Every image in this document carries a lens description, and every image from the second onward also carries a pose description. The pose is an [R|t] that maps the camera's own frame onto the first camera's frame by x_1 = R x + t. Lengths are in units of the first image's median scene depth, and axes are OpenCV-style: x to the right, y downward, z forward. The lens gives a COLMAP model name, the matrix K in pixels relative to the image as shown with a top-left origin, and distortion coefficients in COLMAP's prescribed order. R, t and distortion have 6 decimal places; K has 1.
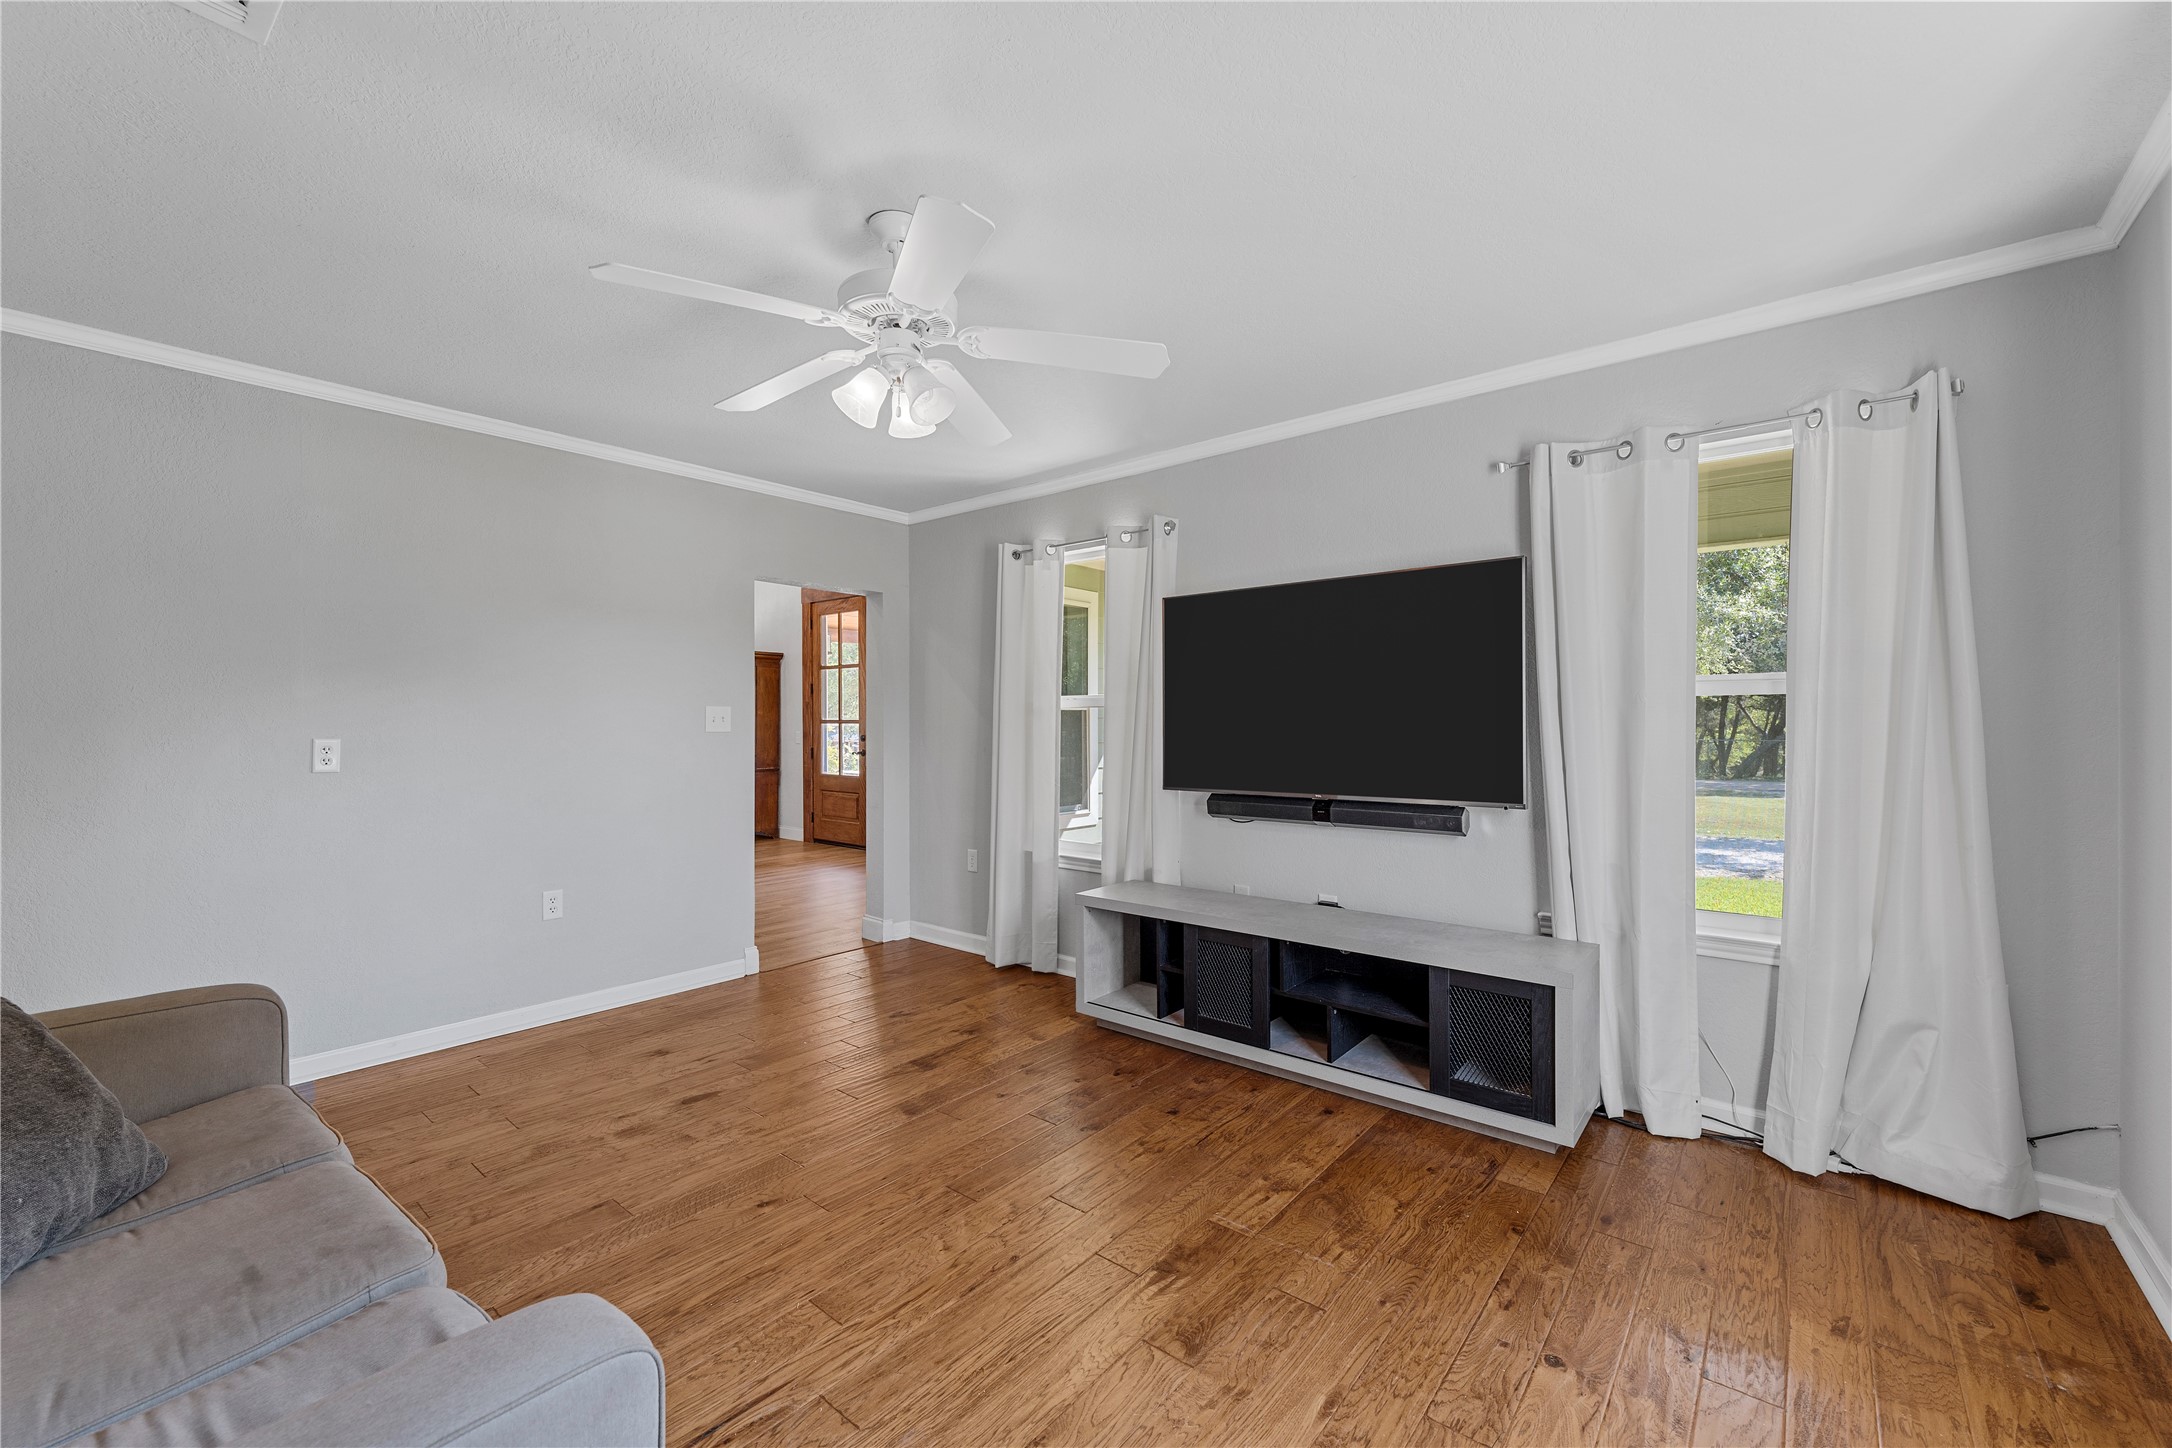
lens RADIAL K [[860.6, 0, 1089.2], [0, 860.6, 716.8], [0, 0, 1]] dist [-0.003375, 0.000677]
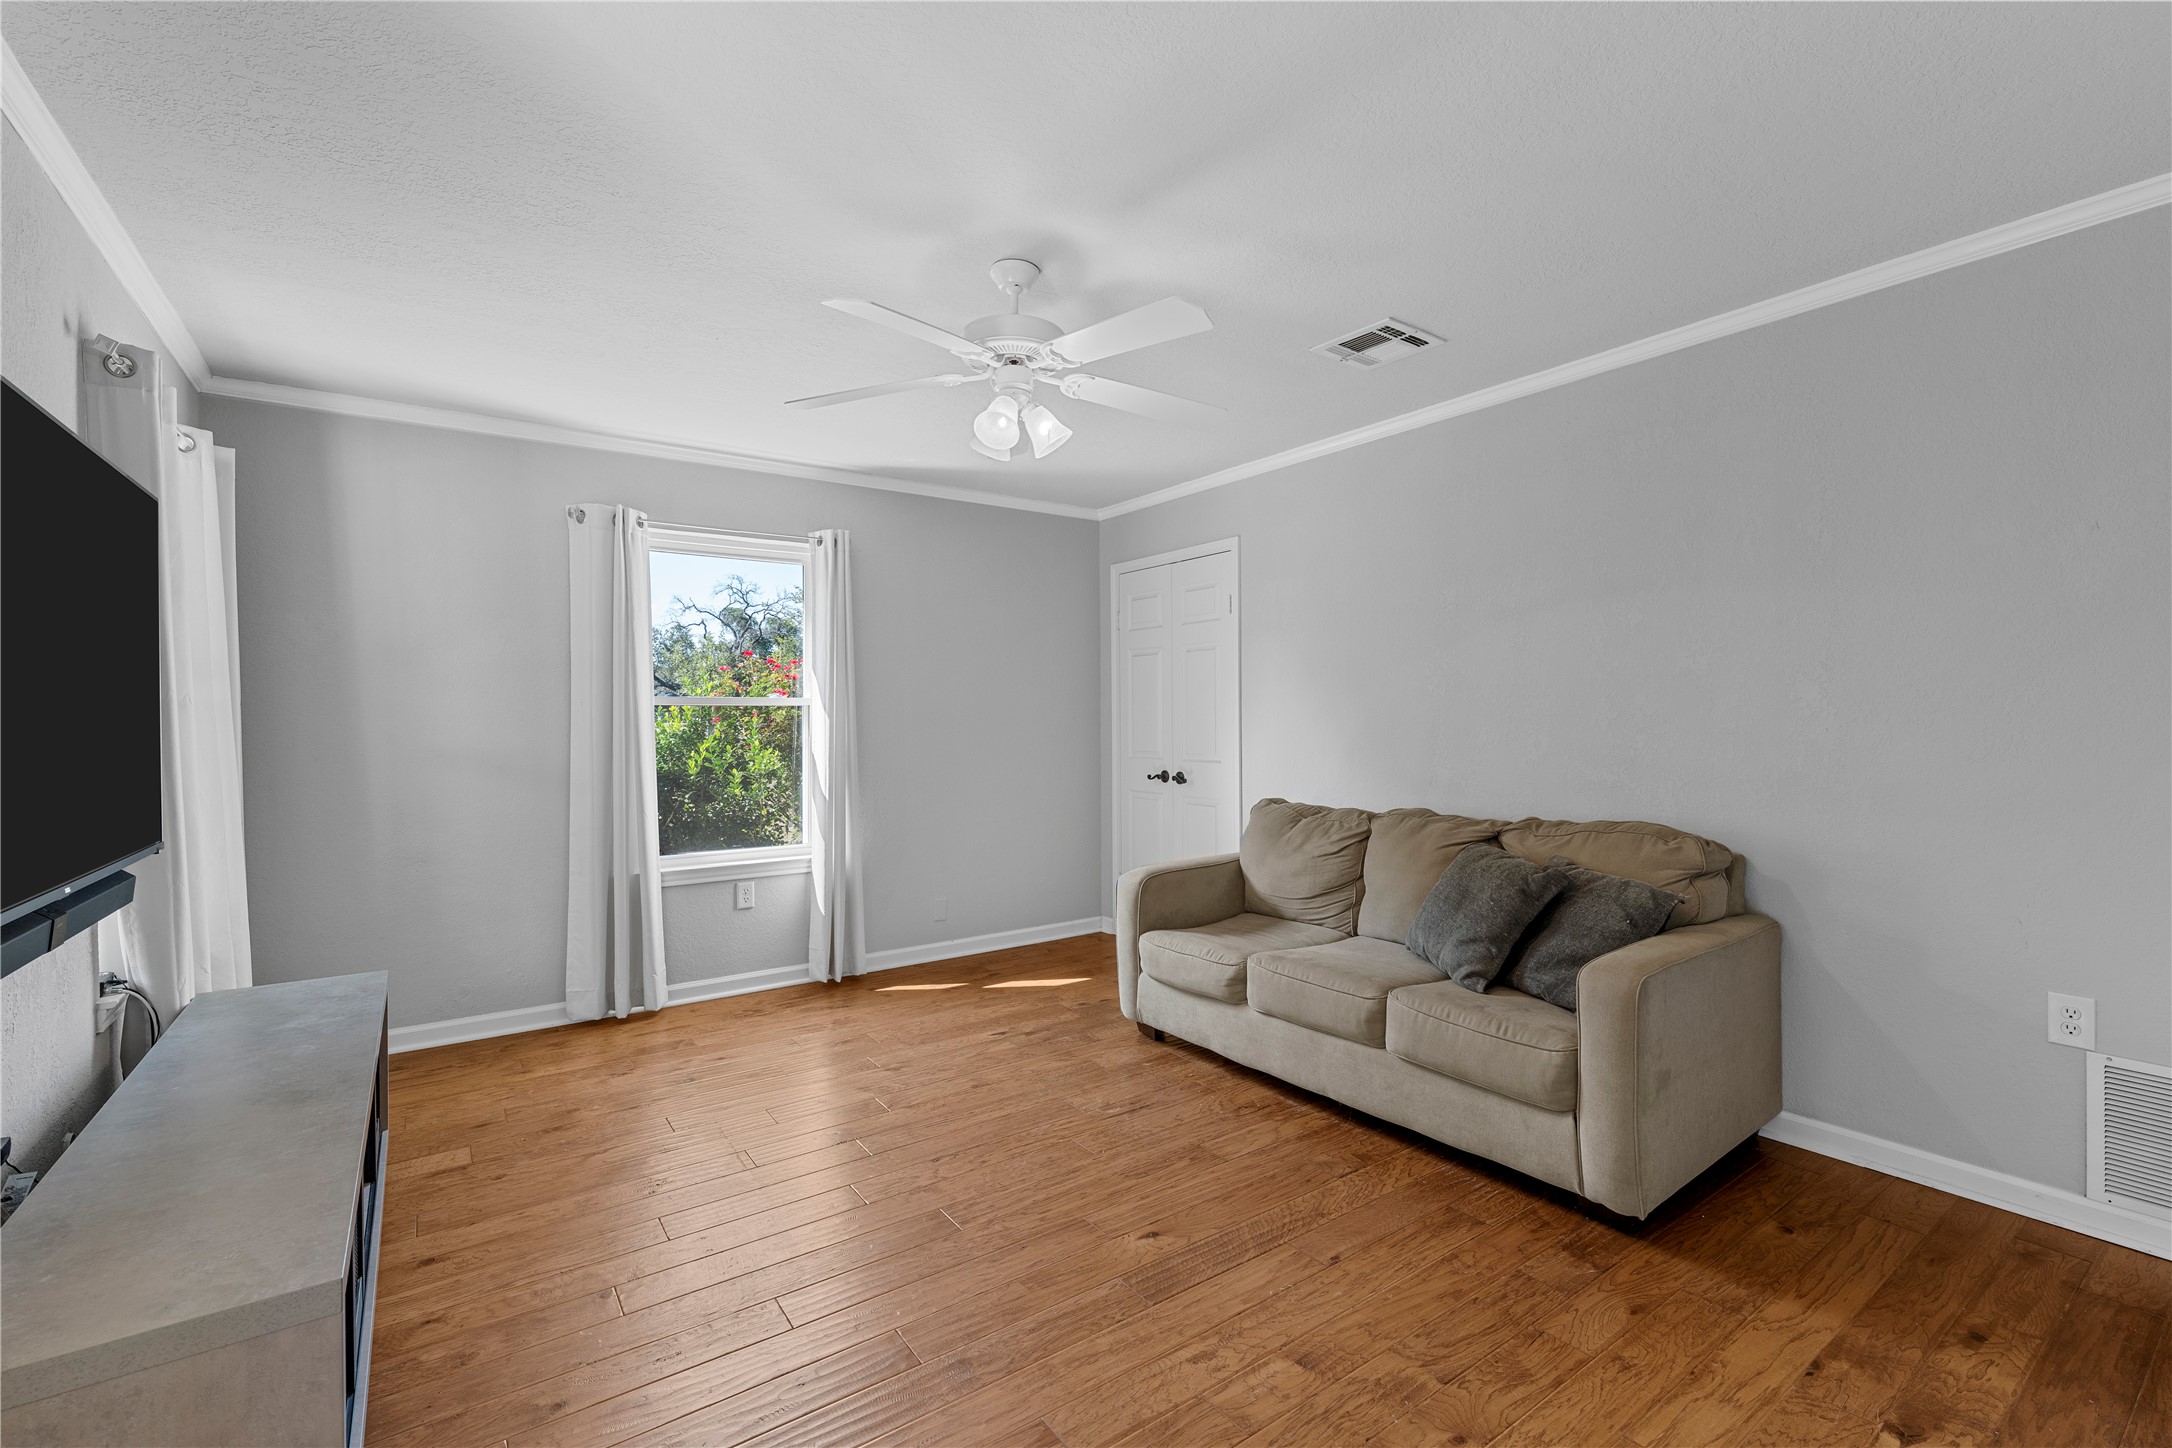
lens RADIAL K [[929.8, 0, 1085.3], [0, 929.8, 724.7], [0, 0, 1]] dist [0.006531, -0.002778]
pose [[-0.964735, 0.007686, 0.263111, -0.643170], [0.009020, 0.999952, 0.003861, 0.009946], [-0.263068, 0.006098, -0.964758, 2.211399]]
